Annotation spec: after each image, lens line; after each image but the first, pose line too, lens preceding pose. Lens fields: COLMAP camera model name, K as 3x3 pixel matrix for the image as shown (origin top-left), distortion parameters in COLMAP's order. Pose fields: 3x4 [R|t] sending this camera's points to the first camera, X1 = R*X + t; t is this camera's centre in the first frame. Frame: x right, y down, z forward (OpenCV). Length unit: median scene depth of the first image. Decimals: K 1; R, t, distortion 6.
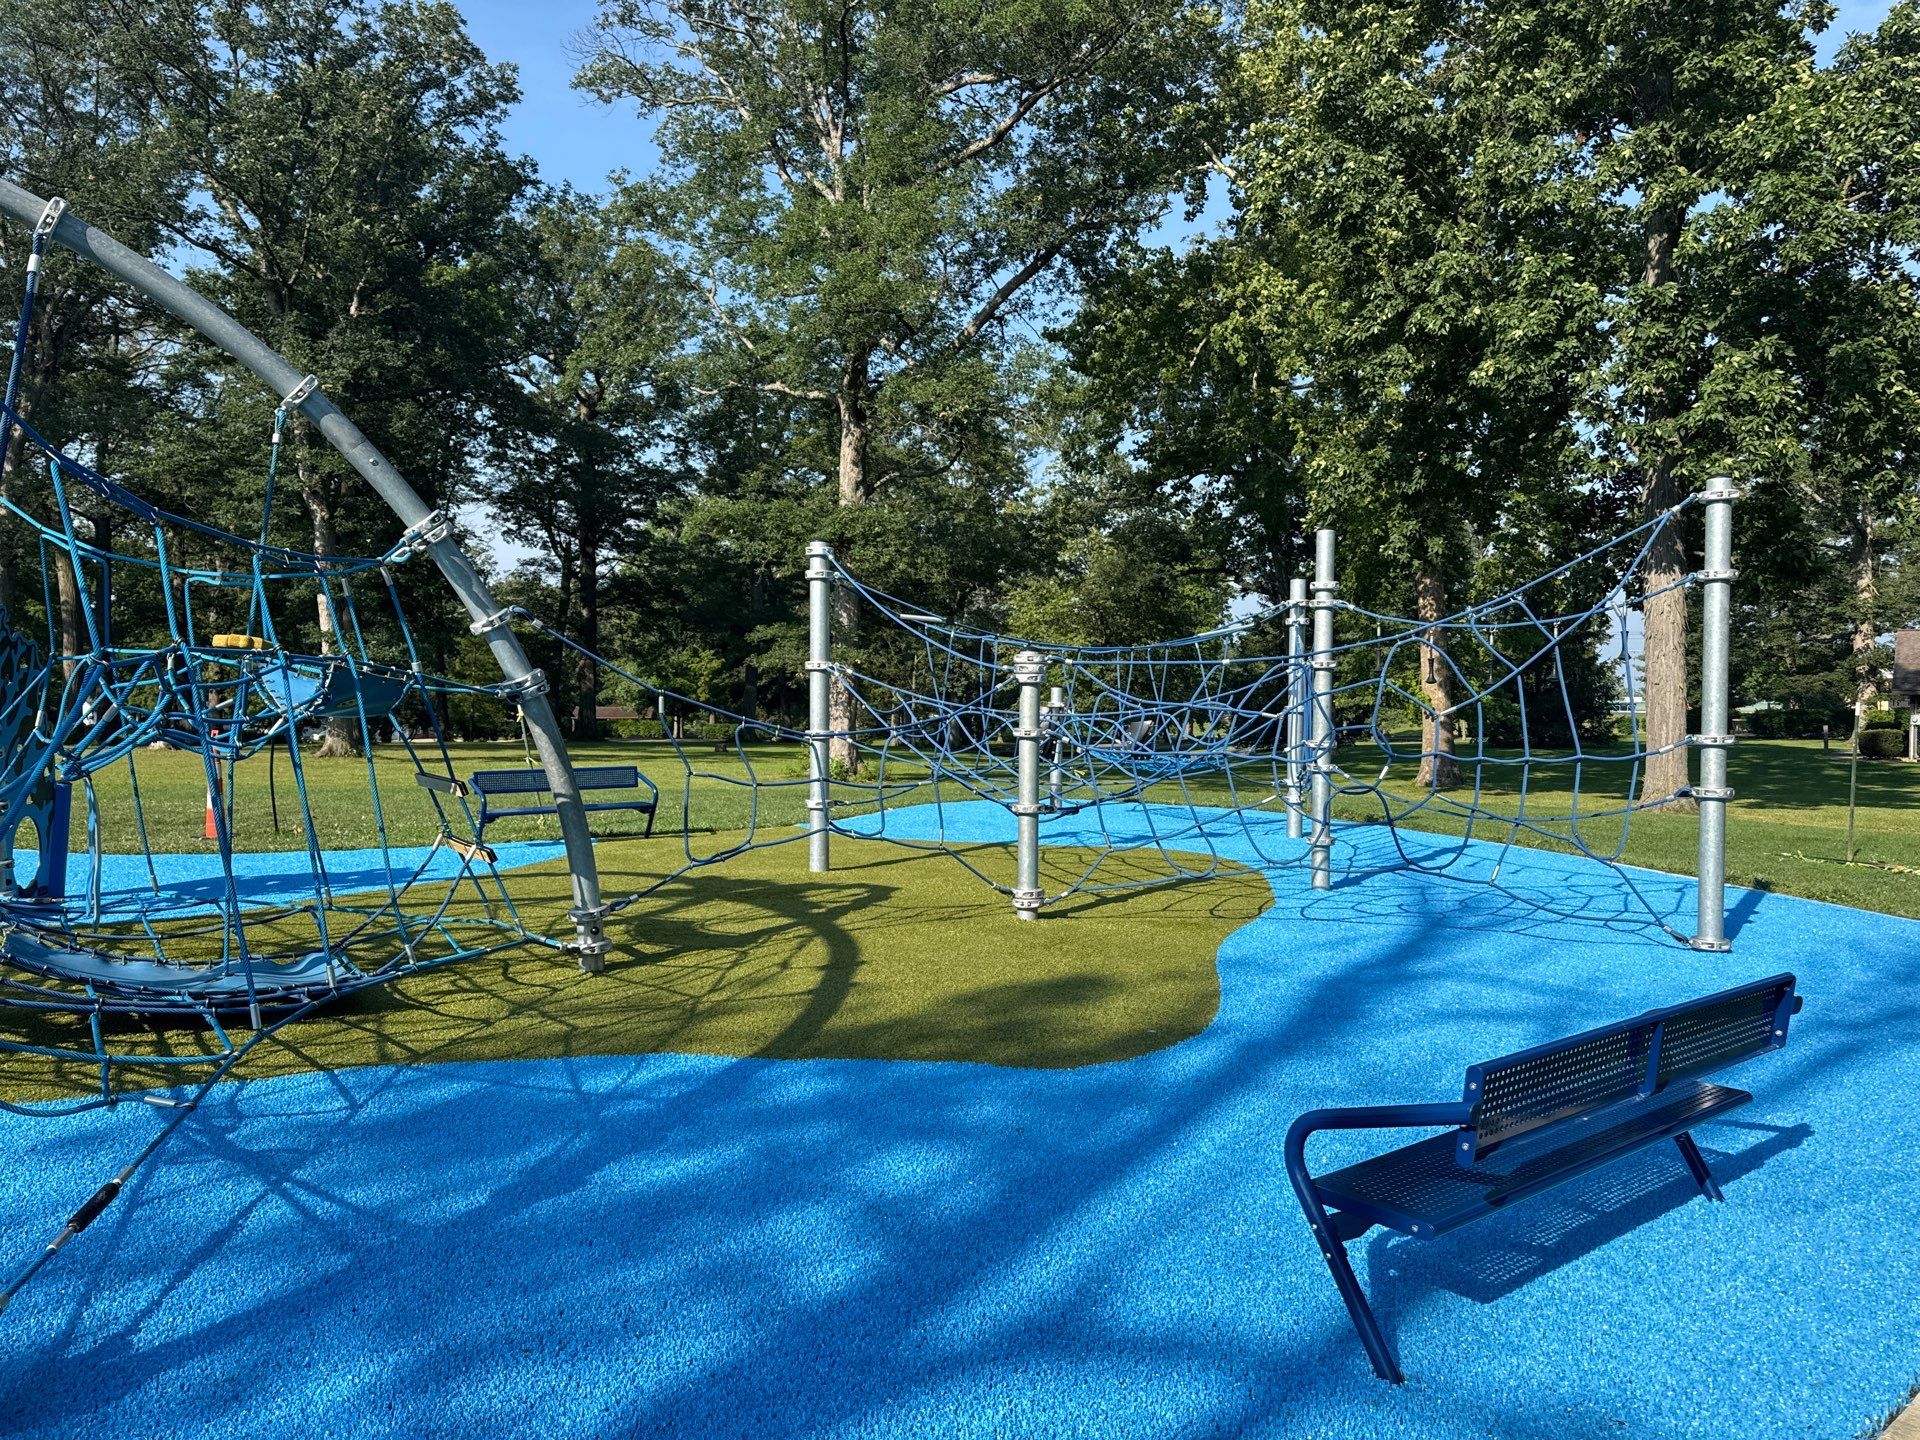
lens RADIAL K [[1330.1, 0, 960.0], [0, 1330.1, 720.0], [0, 0, 1]] dist [0.110726, -0.152805]
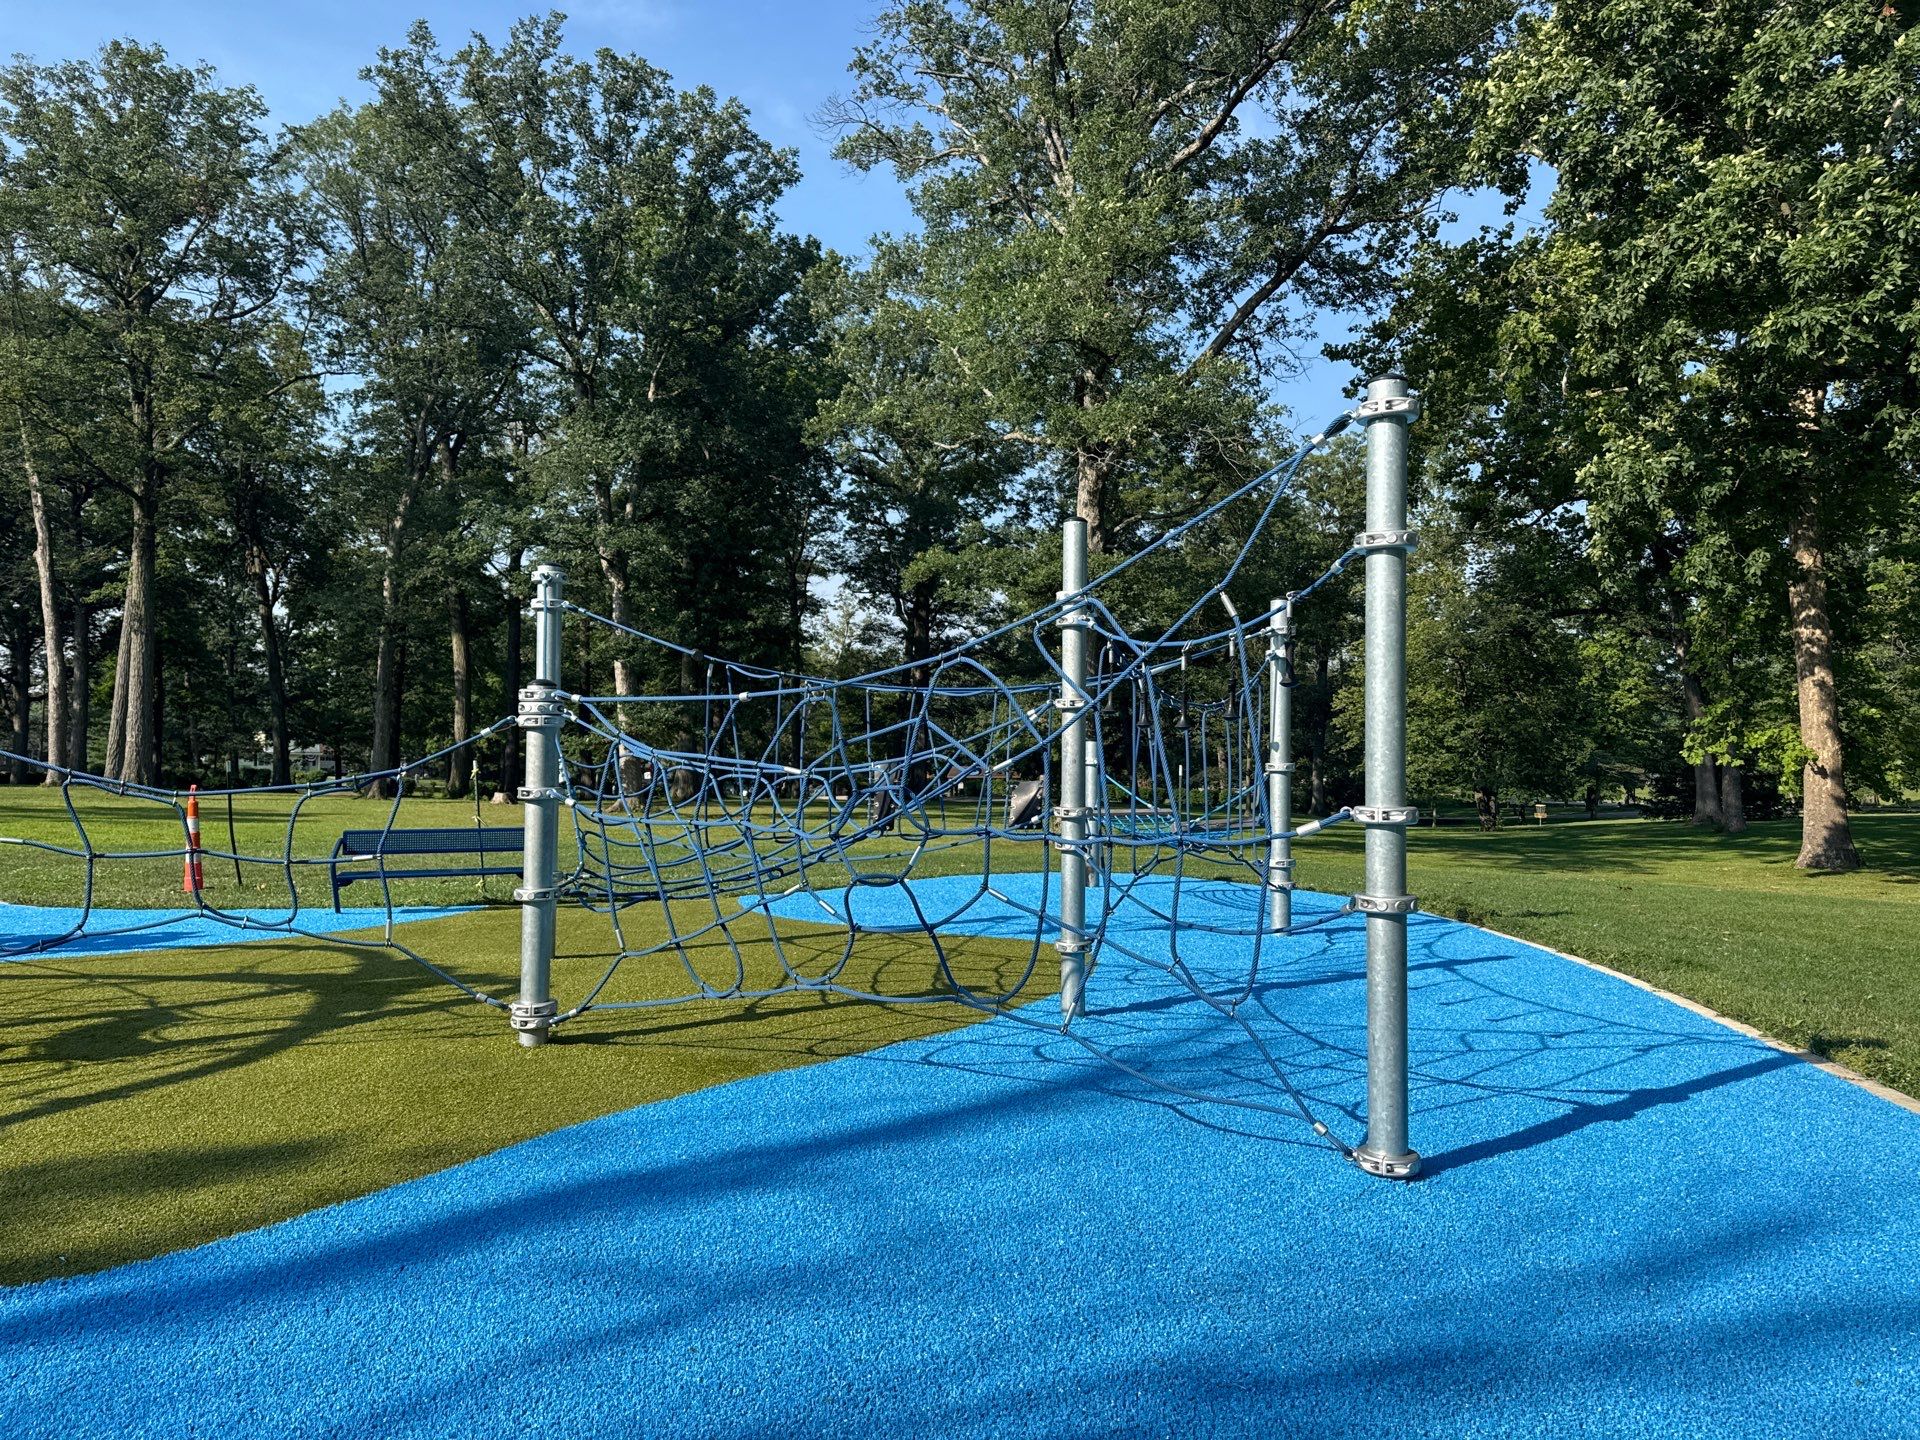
lens RADIAL K [[1336.0, 0, 965.9], [0, 1336.0, 707.8], [0, 0, 1]] dist [0.088097, -0.094615]
pose [[0.951225, -0.008994, -0.308366, 0.121210], [-0.008402, 0.998449, -0.055039, 0.000306], [0.308382, 0.054945, 0.949674, 0.084231]]
